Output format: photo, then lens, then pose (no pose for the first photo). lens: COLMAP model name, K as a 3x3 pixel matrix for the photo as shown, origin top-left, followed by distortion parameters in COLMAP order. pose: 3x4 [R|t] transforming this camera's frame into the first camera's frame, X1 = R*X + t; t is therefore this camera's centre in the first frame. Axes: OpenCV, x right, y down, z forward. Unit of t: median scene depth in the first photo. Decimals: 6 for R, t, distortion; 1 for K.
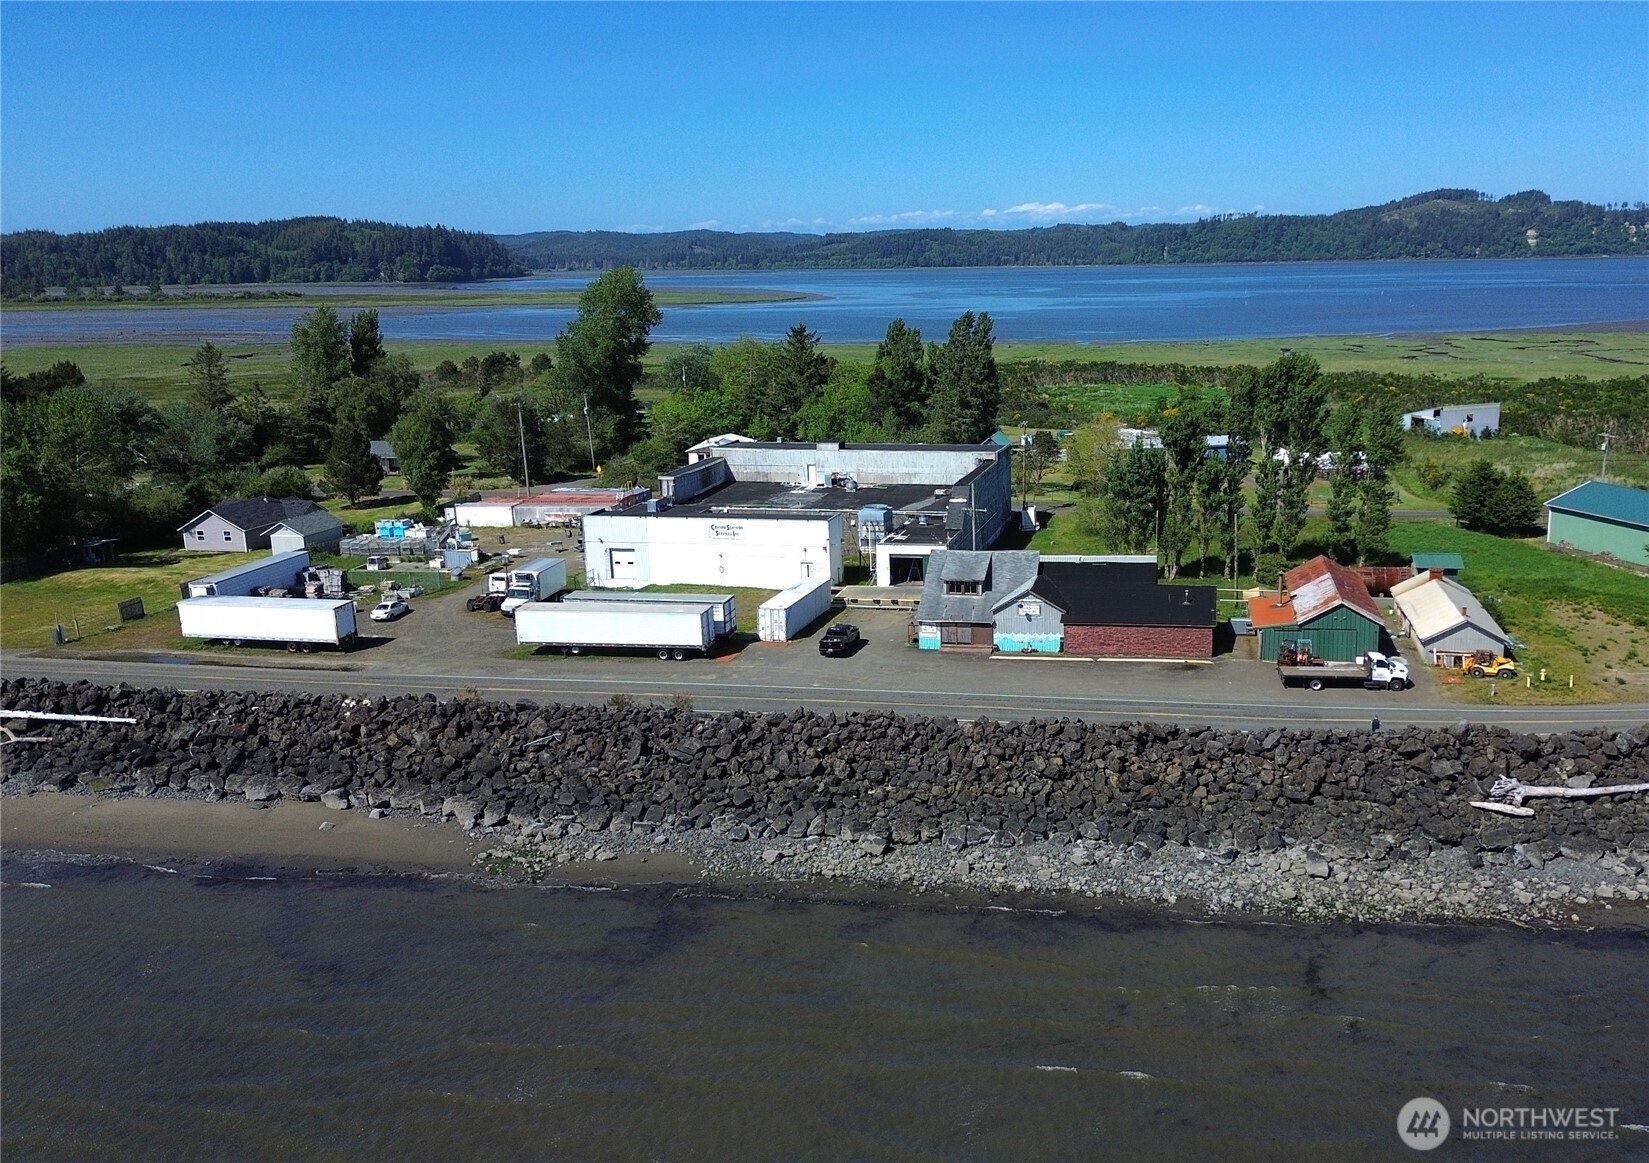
lens RADIAL K [[1456.0, 0, 967.4], [0, 1456.0, 571.7], [0, 0, 1]] dist [0.080964, -0.085821]
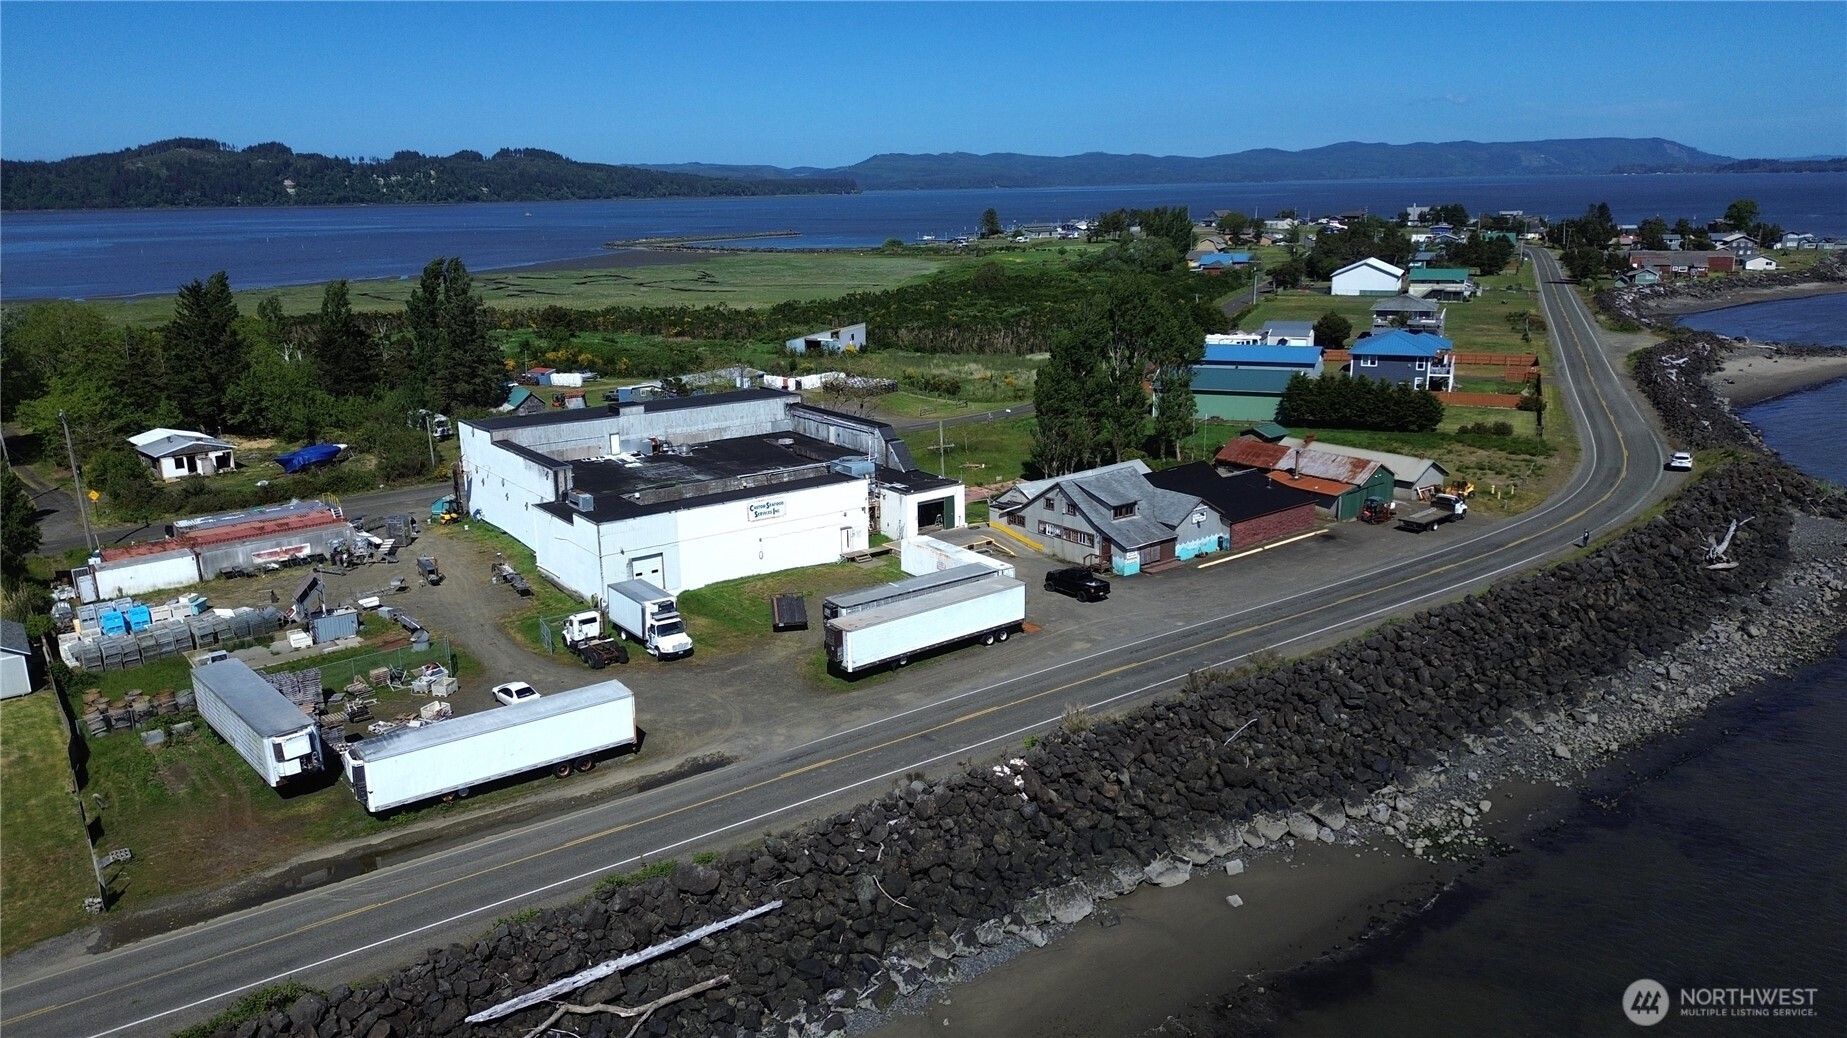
lens RADIAL K [[1303.2, 0, 935.7], [0, 1303.2, 511.0], [0, 0, 1]] dist [0.070039, -0.064004]
pose [[0.677580, -0.173462, 0.714701, -0.546965], [0.161646, 0.983150, 0.085366, -0.064689], [-0.717465, 0.057687, 0.694202, 0.330607]]
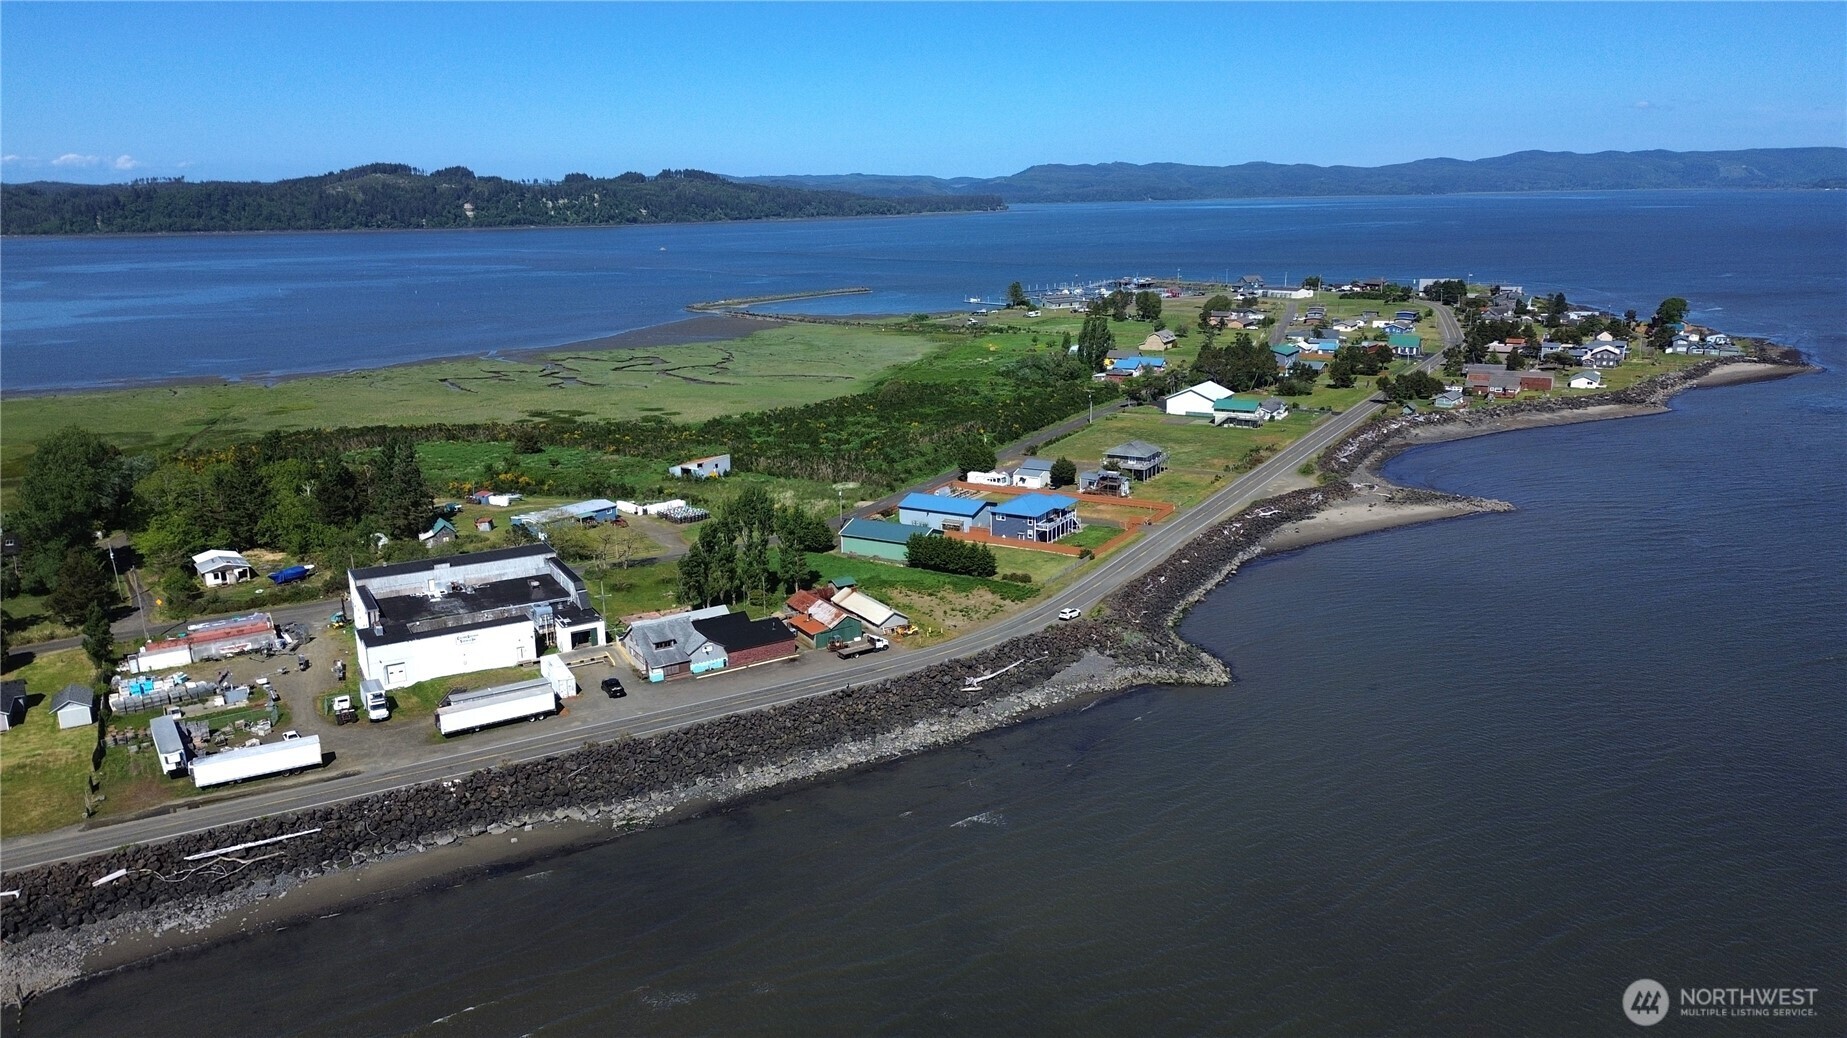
lens RADIAL K [[1303.2, 0, 931.2], [0, 1303.2, 510.2], [0, 0, 1]] dist [0.070039, -0.064004]
pose [[0.762427, -0.146741, 0.630216, -0.568407], [0.139621, 0.988311, 0.061209, -0.157691], [-0.631831, 0.041324, 0.774004, -0.392727]]
